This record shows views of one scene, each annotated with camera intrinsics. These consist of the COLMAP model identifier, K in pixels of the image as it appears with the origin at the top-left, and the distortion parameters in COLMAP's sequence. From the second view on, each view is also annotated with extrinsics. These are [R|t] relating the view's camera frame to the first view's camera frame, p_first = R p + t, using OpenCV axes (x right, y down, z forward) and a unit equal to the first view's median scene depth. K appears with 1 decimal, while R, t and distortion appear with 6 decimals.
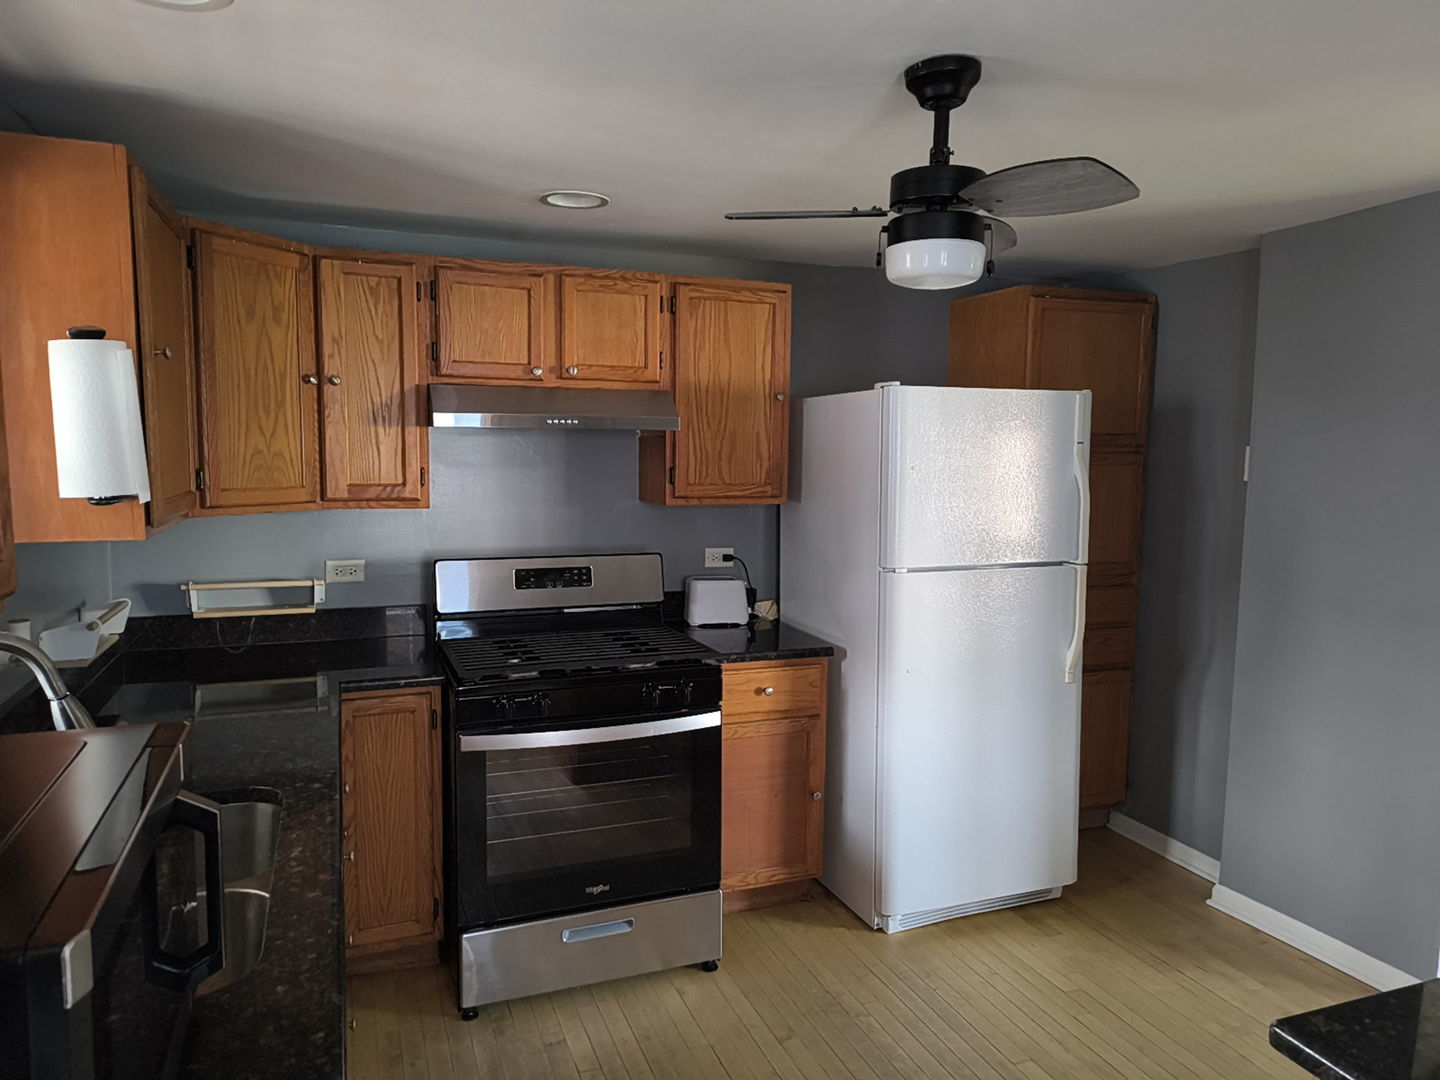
lens RADIAL K [[993.9, 0, 726.0], [0, 993.9, 538.6], [0, 0, 1]] dist [0.041588, 0.000389]
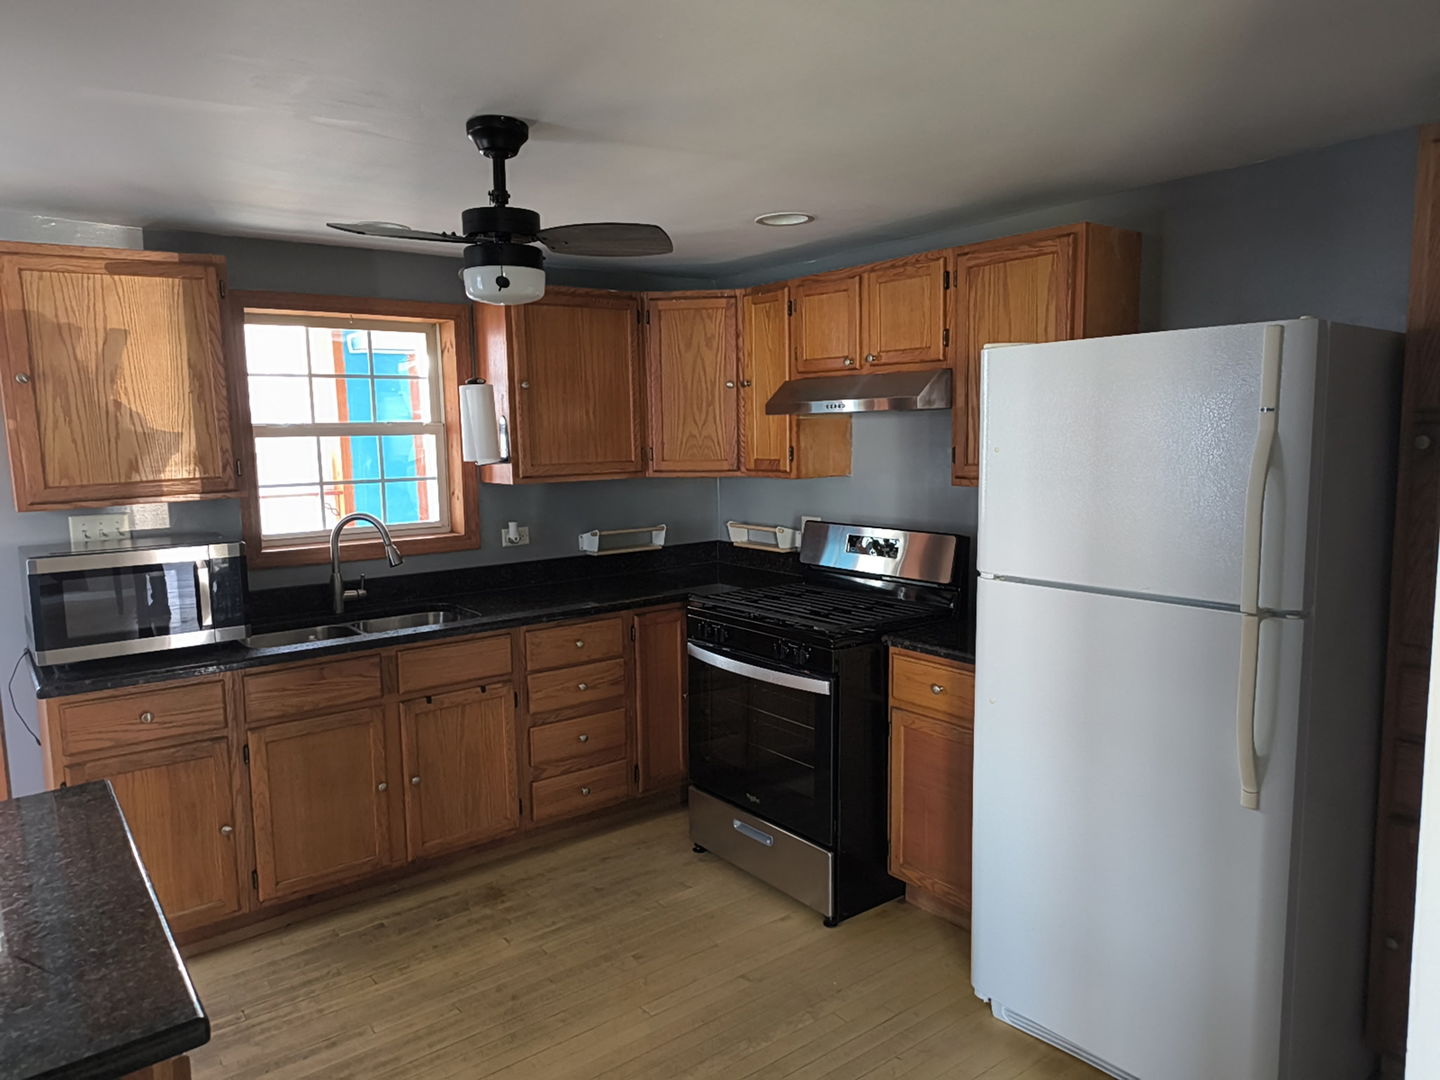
lens RADIAL K [[993.9, 0, 727.1], [0, 993.9, 544.1], [0, 0, 1]] dist [0.041588, 0.000389]
pose [[0.273539, 0.098426, -0.956812, 0.911500], [-0.072673, 0.994022, 0.081477, -0.045555], [0.959112, 0.047247, 0.279056, 0.579132]]
